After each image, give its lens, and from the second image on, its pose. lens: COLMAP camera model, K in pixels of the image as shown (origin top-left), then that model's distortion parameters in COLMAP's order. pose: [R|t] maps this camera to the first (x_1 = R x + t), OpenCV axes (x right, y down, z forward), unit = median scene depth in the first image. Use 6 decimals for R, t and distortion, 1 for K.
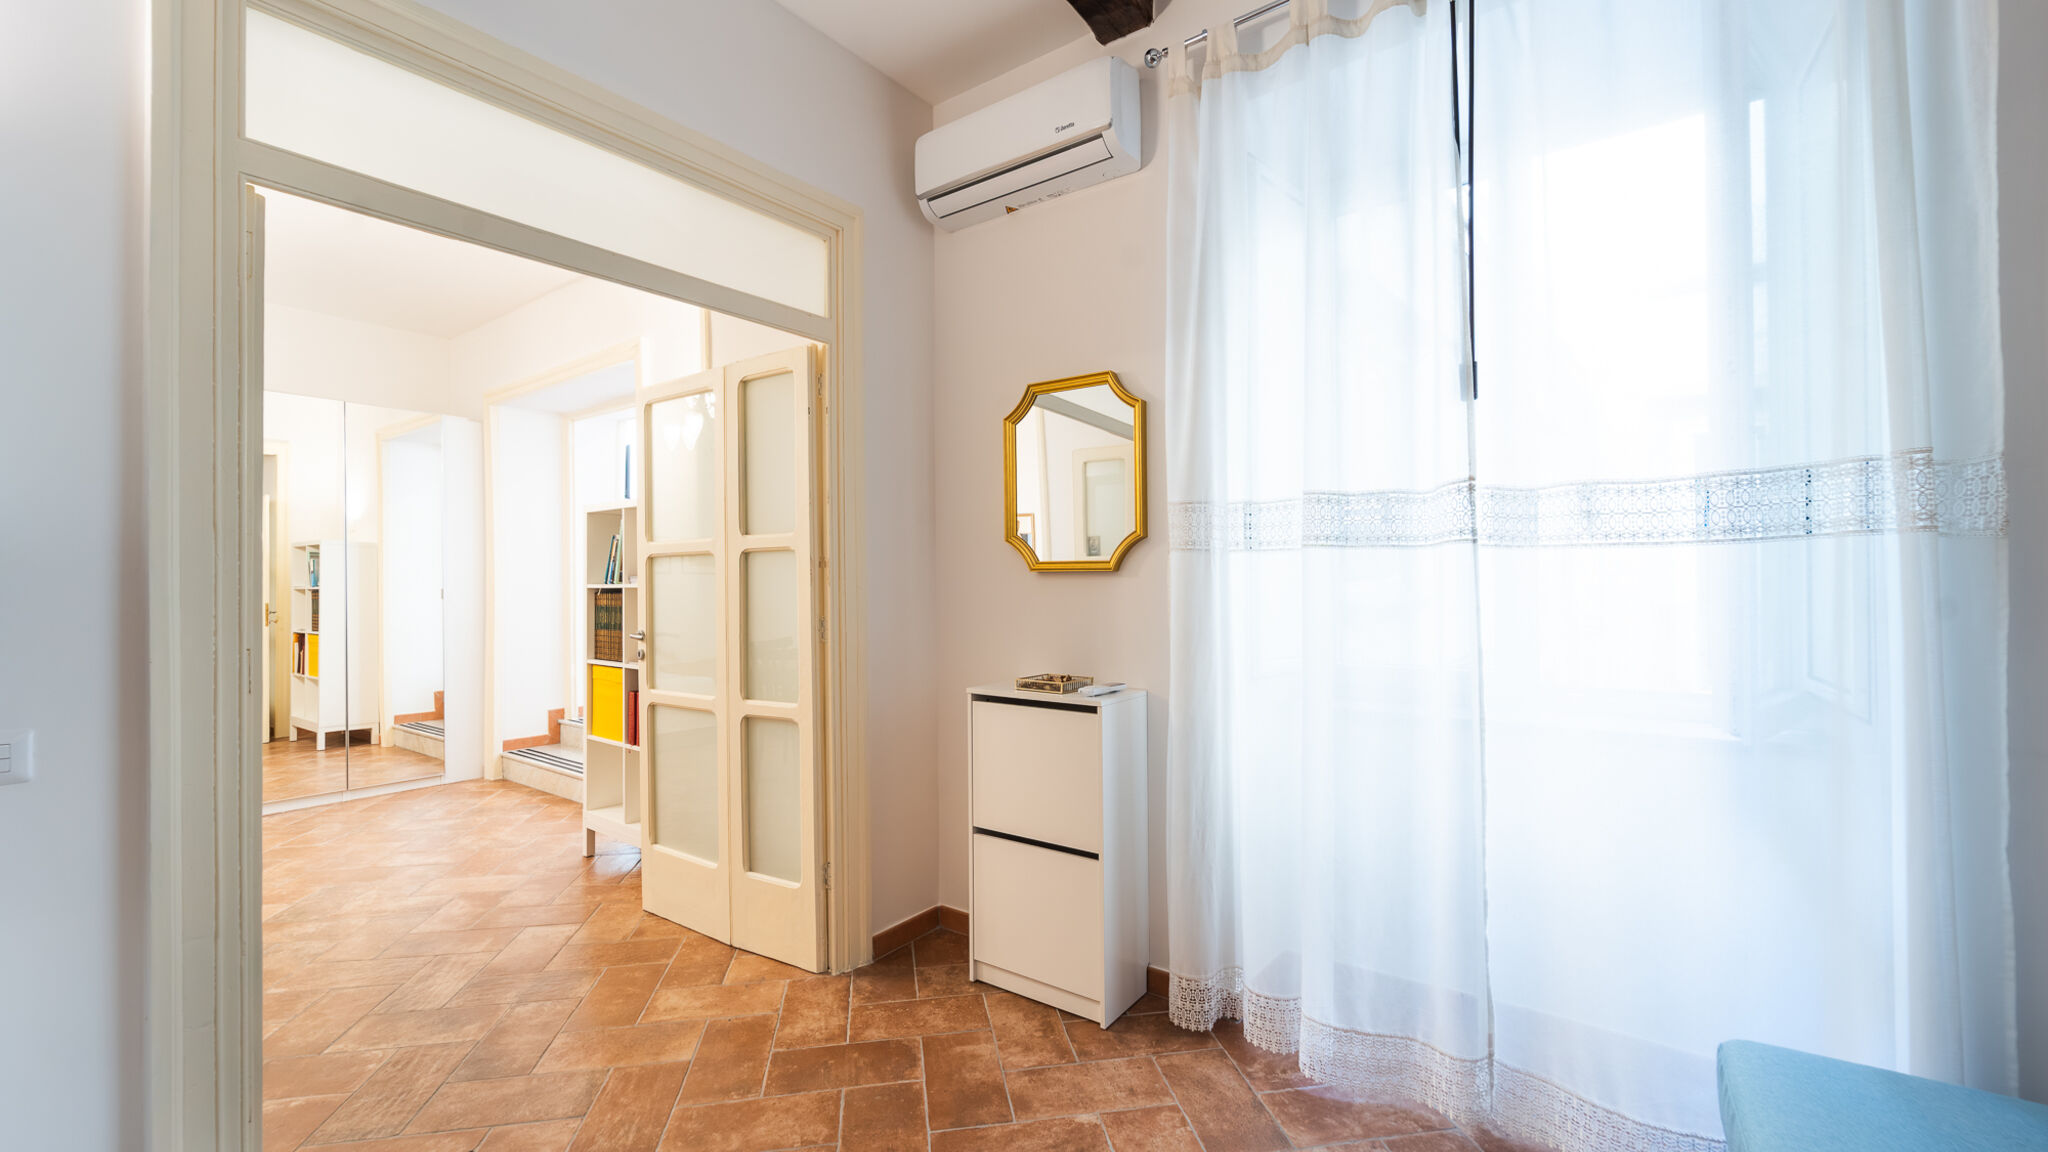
lens RADIAL K [[833.3, 0, 1016.3], [0, 833.3, 559.1], [0, 0, 1]] dist [0.003421, -0.001656]
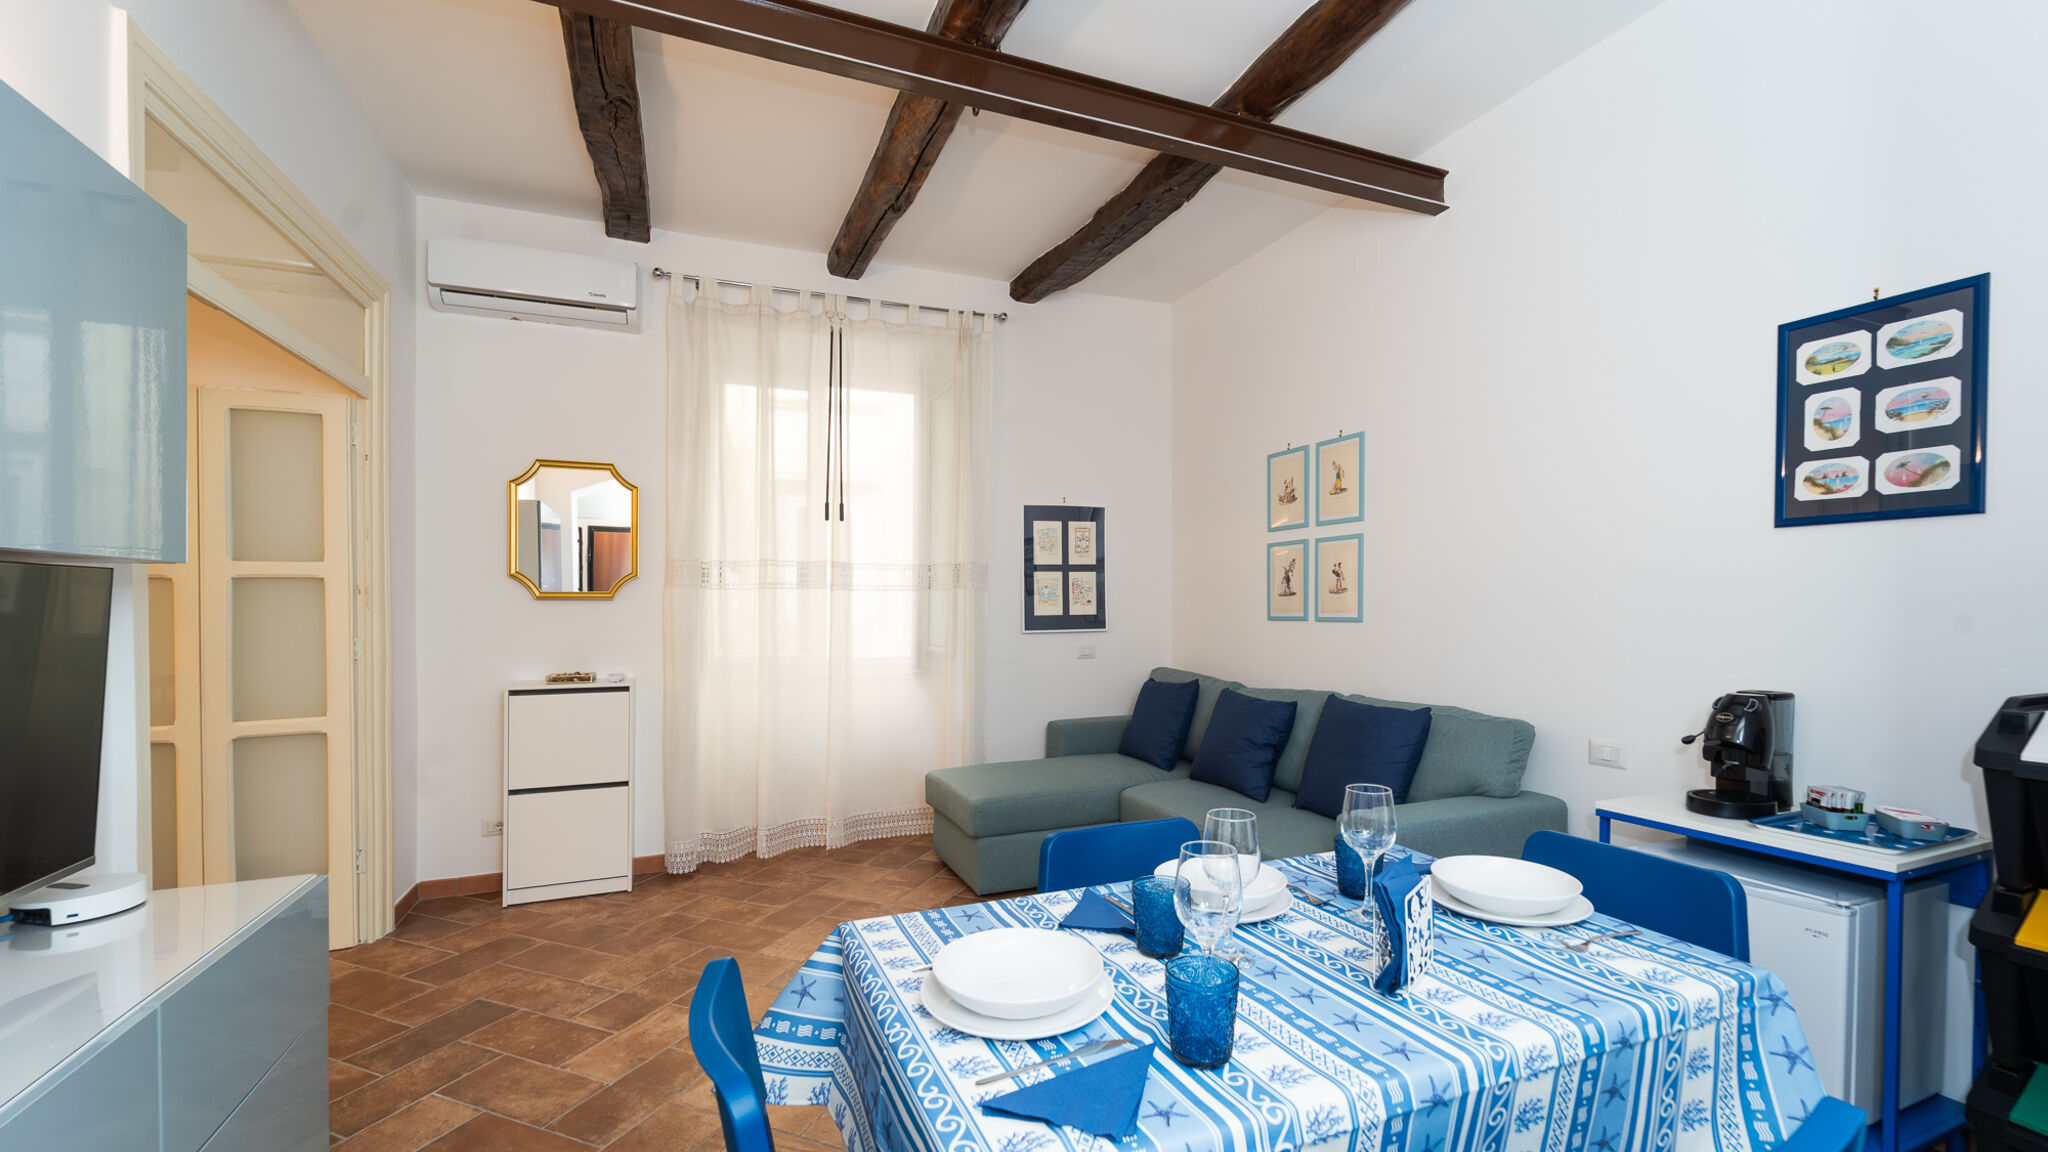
lens RADIAL K [[833.3, 0, 1012.0], [0, 833.3, 607.1], [0, 0, 1]] dist [0.003421, -0.001656]
pose [[0.537926, 0.002363, 0.842989, -0.822470], [-0.017494, 0.999812, 0.008360, 0.004675], [-0.842810, -0.019244, 0.537866, -0.429570]]
